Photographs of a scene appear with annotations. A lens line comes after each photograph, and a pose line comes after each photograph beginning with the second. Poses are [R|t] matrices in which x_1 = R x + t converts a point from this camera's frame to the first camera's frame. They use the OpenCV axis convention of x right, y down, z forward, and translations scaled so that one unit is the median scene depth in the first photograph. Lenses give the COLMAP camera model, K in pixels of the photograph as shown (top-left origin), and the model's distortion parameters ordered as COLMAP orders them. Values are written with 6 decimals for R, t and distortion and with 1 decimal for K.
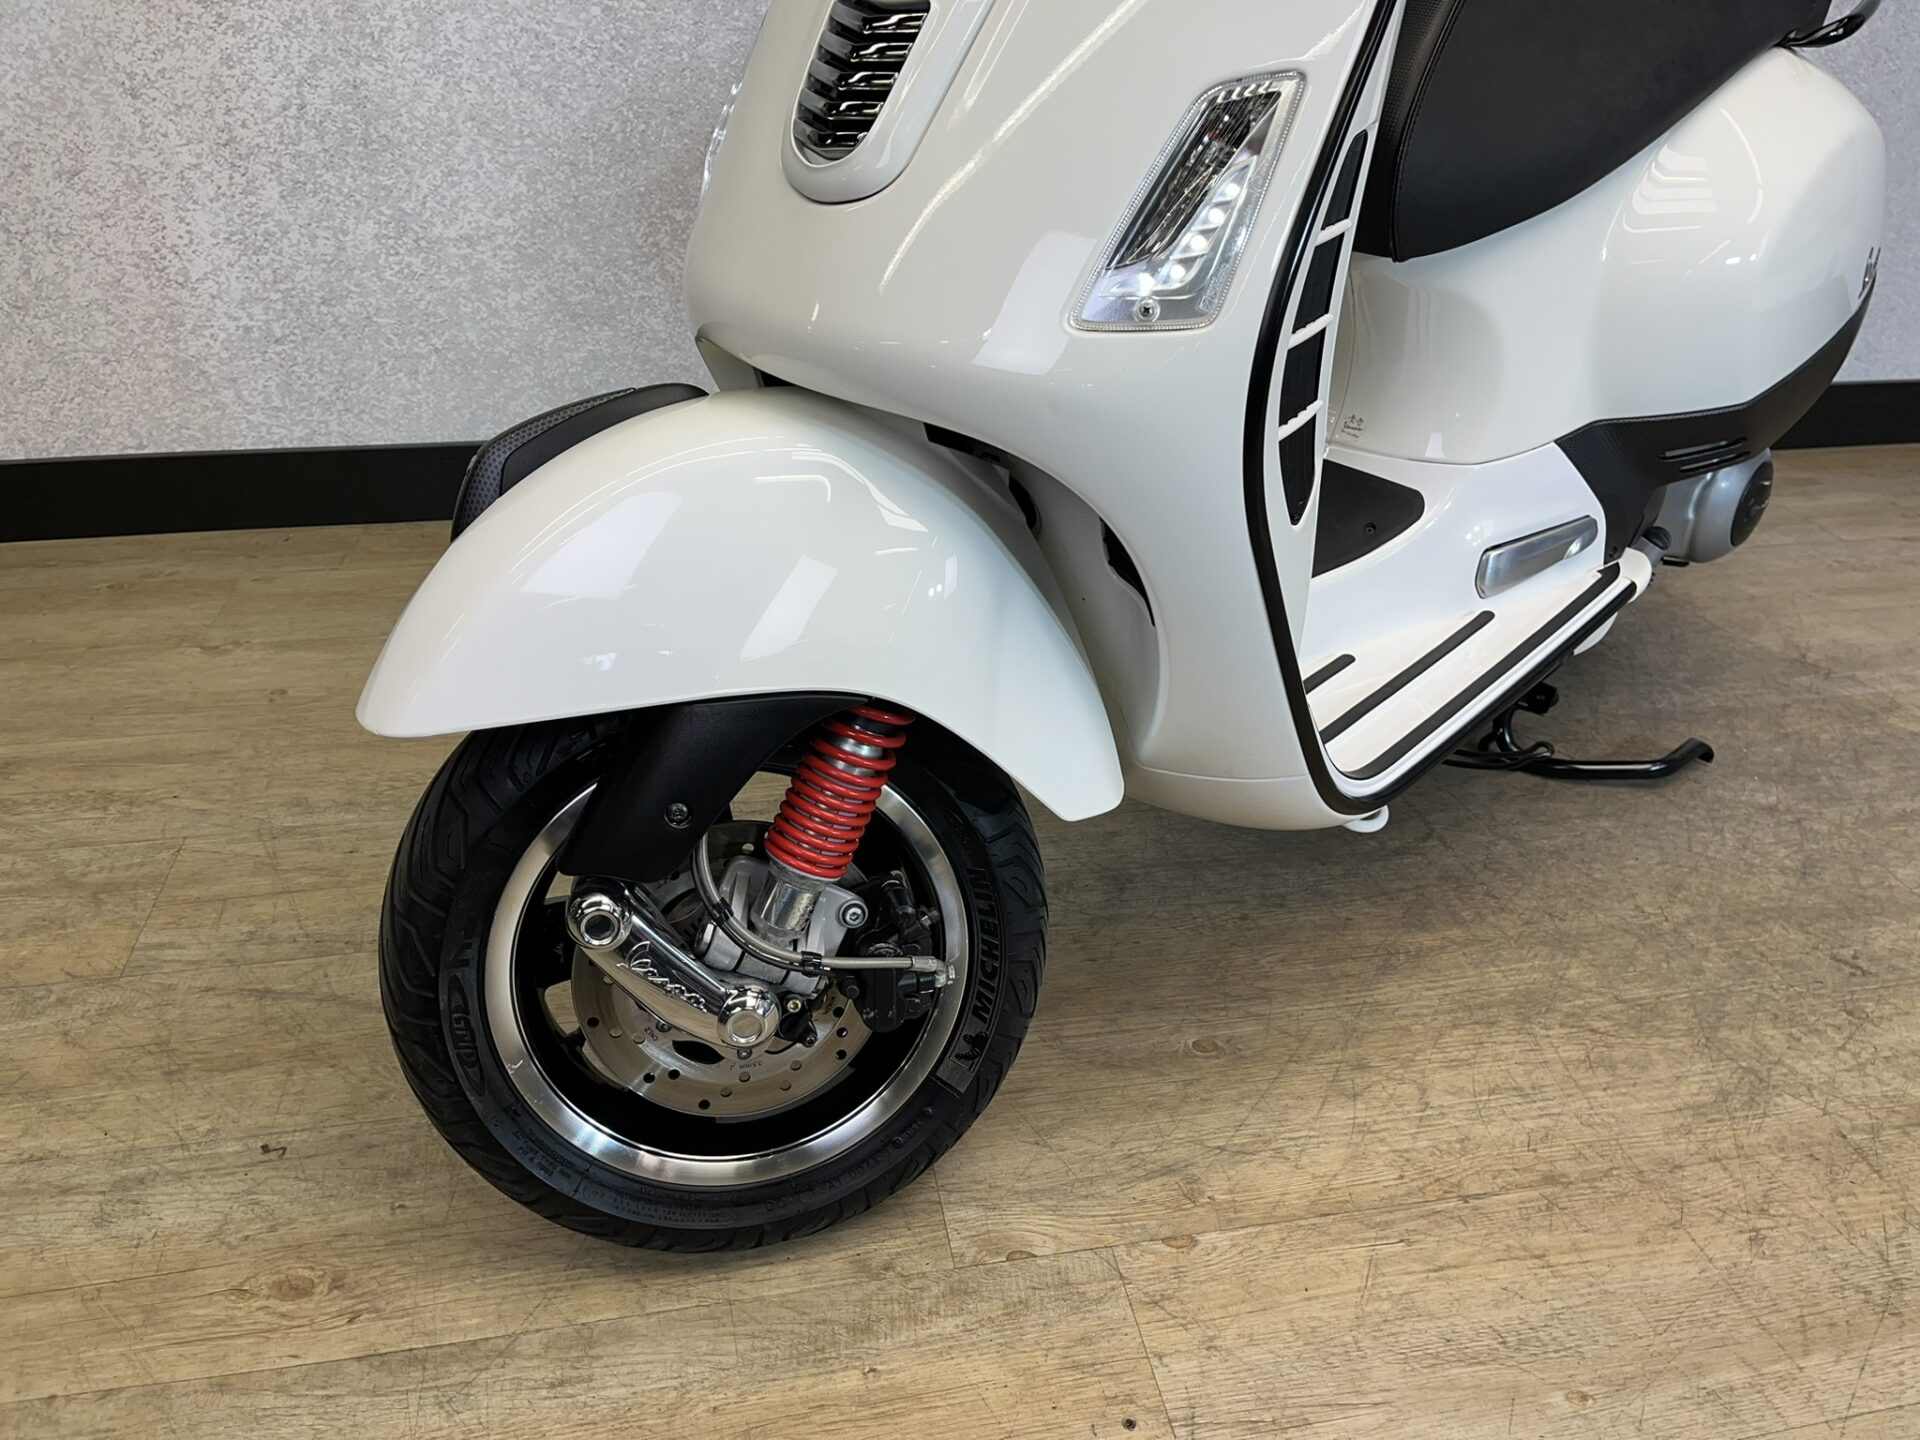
lens RADIAL K [[1468.6, 0, 949.6], [0, 1468.6, 730.7], [0, 0, 1]] dist [0.081411, -0.122413]
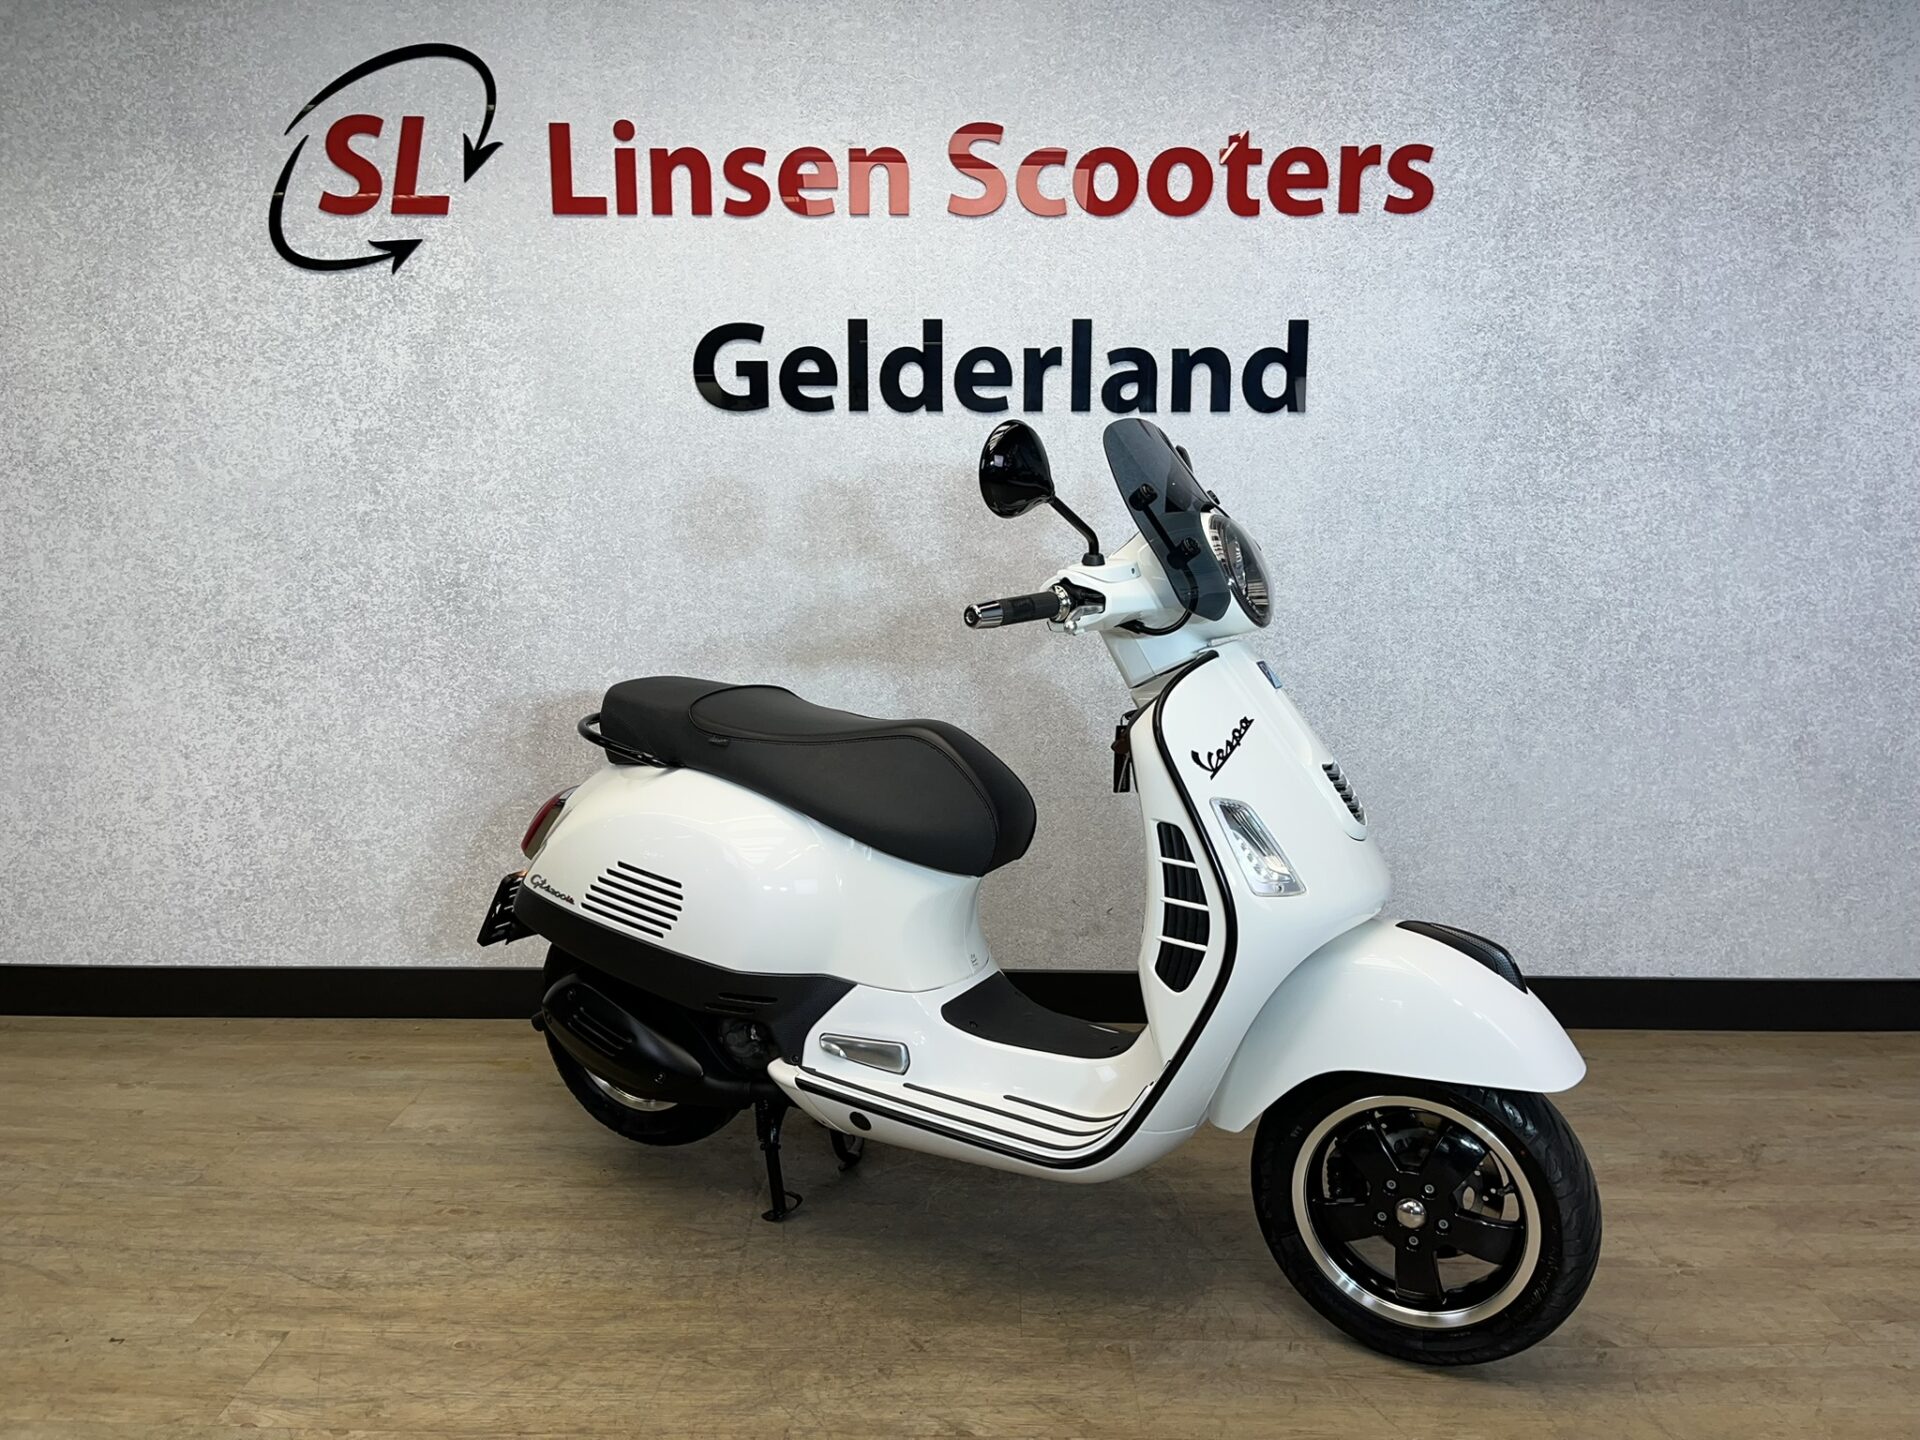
lens RADIAL K [[1468.6, 0, 966.7], [0, 1468.6, 732.8], [0, 0, 1]] dist [0.081411, -0.122413]
pose [[0.979326, 0.014923, -0.201738, 0.779329], [-0.088321, 0.928744, -0.360046, 0.098450], [0.181990, 0.370420, 0.910861, -0.476224]]
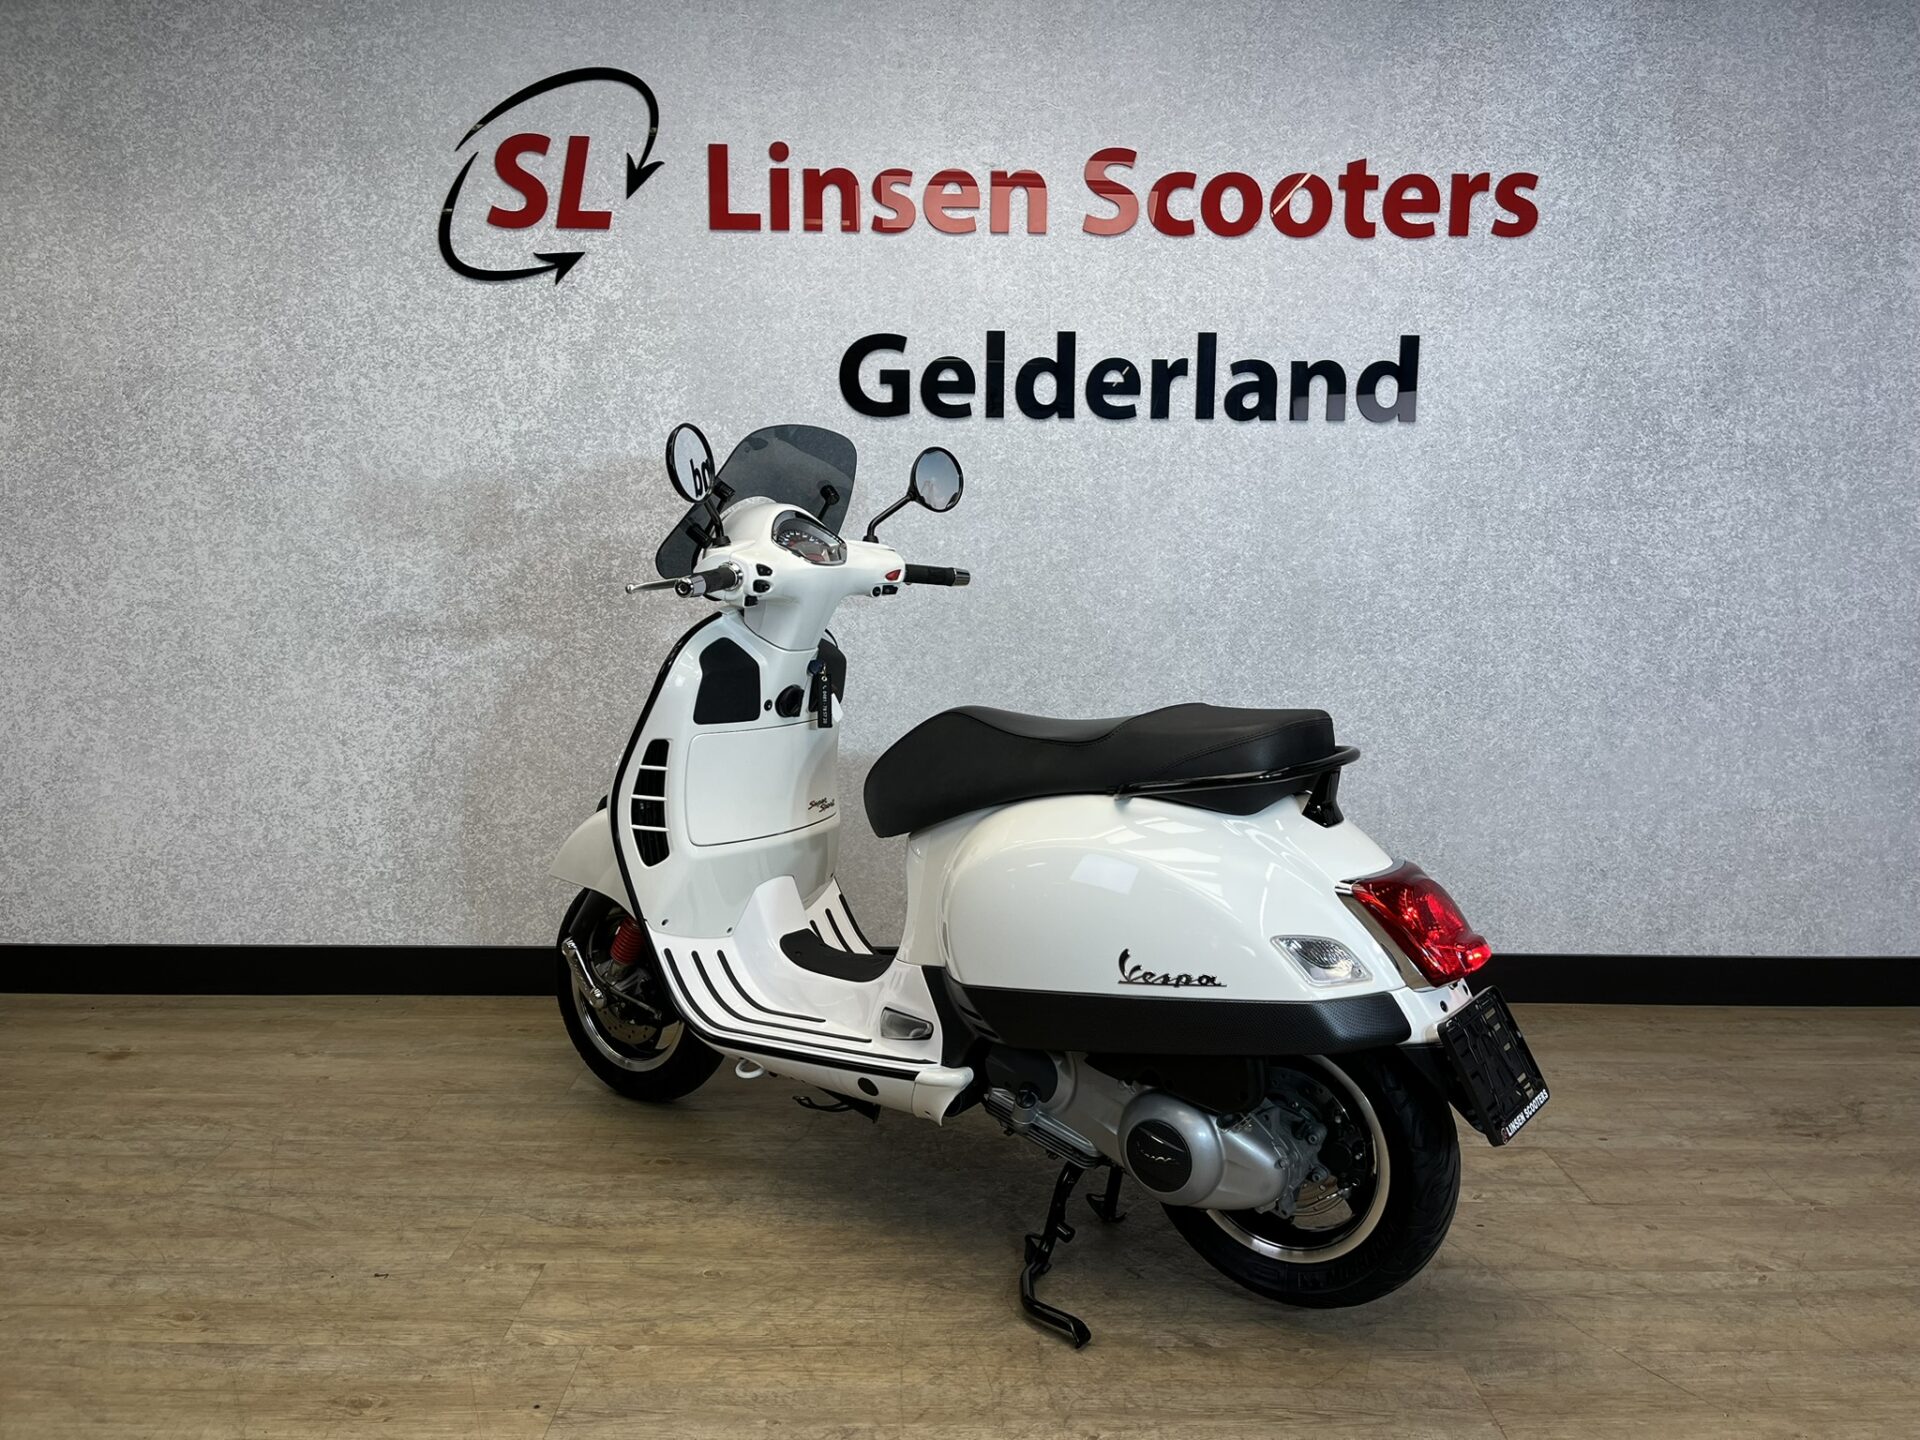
lens RADIAL K [[1468.6, 0, 963.7], [0, 1468.6, 729.4], [0, 0, 1]] dist [0.081411, -0.122413]
pose [[0.983960, 0.015083, -0.177751, 0.578429], [-0.082368, 0.922259, -0.377696, 0.195088], [0.158235, 0.386278, 0.908708, -0.591250]]
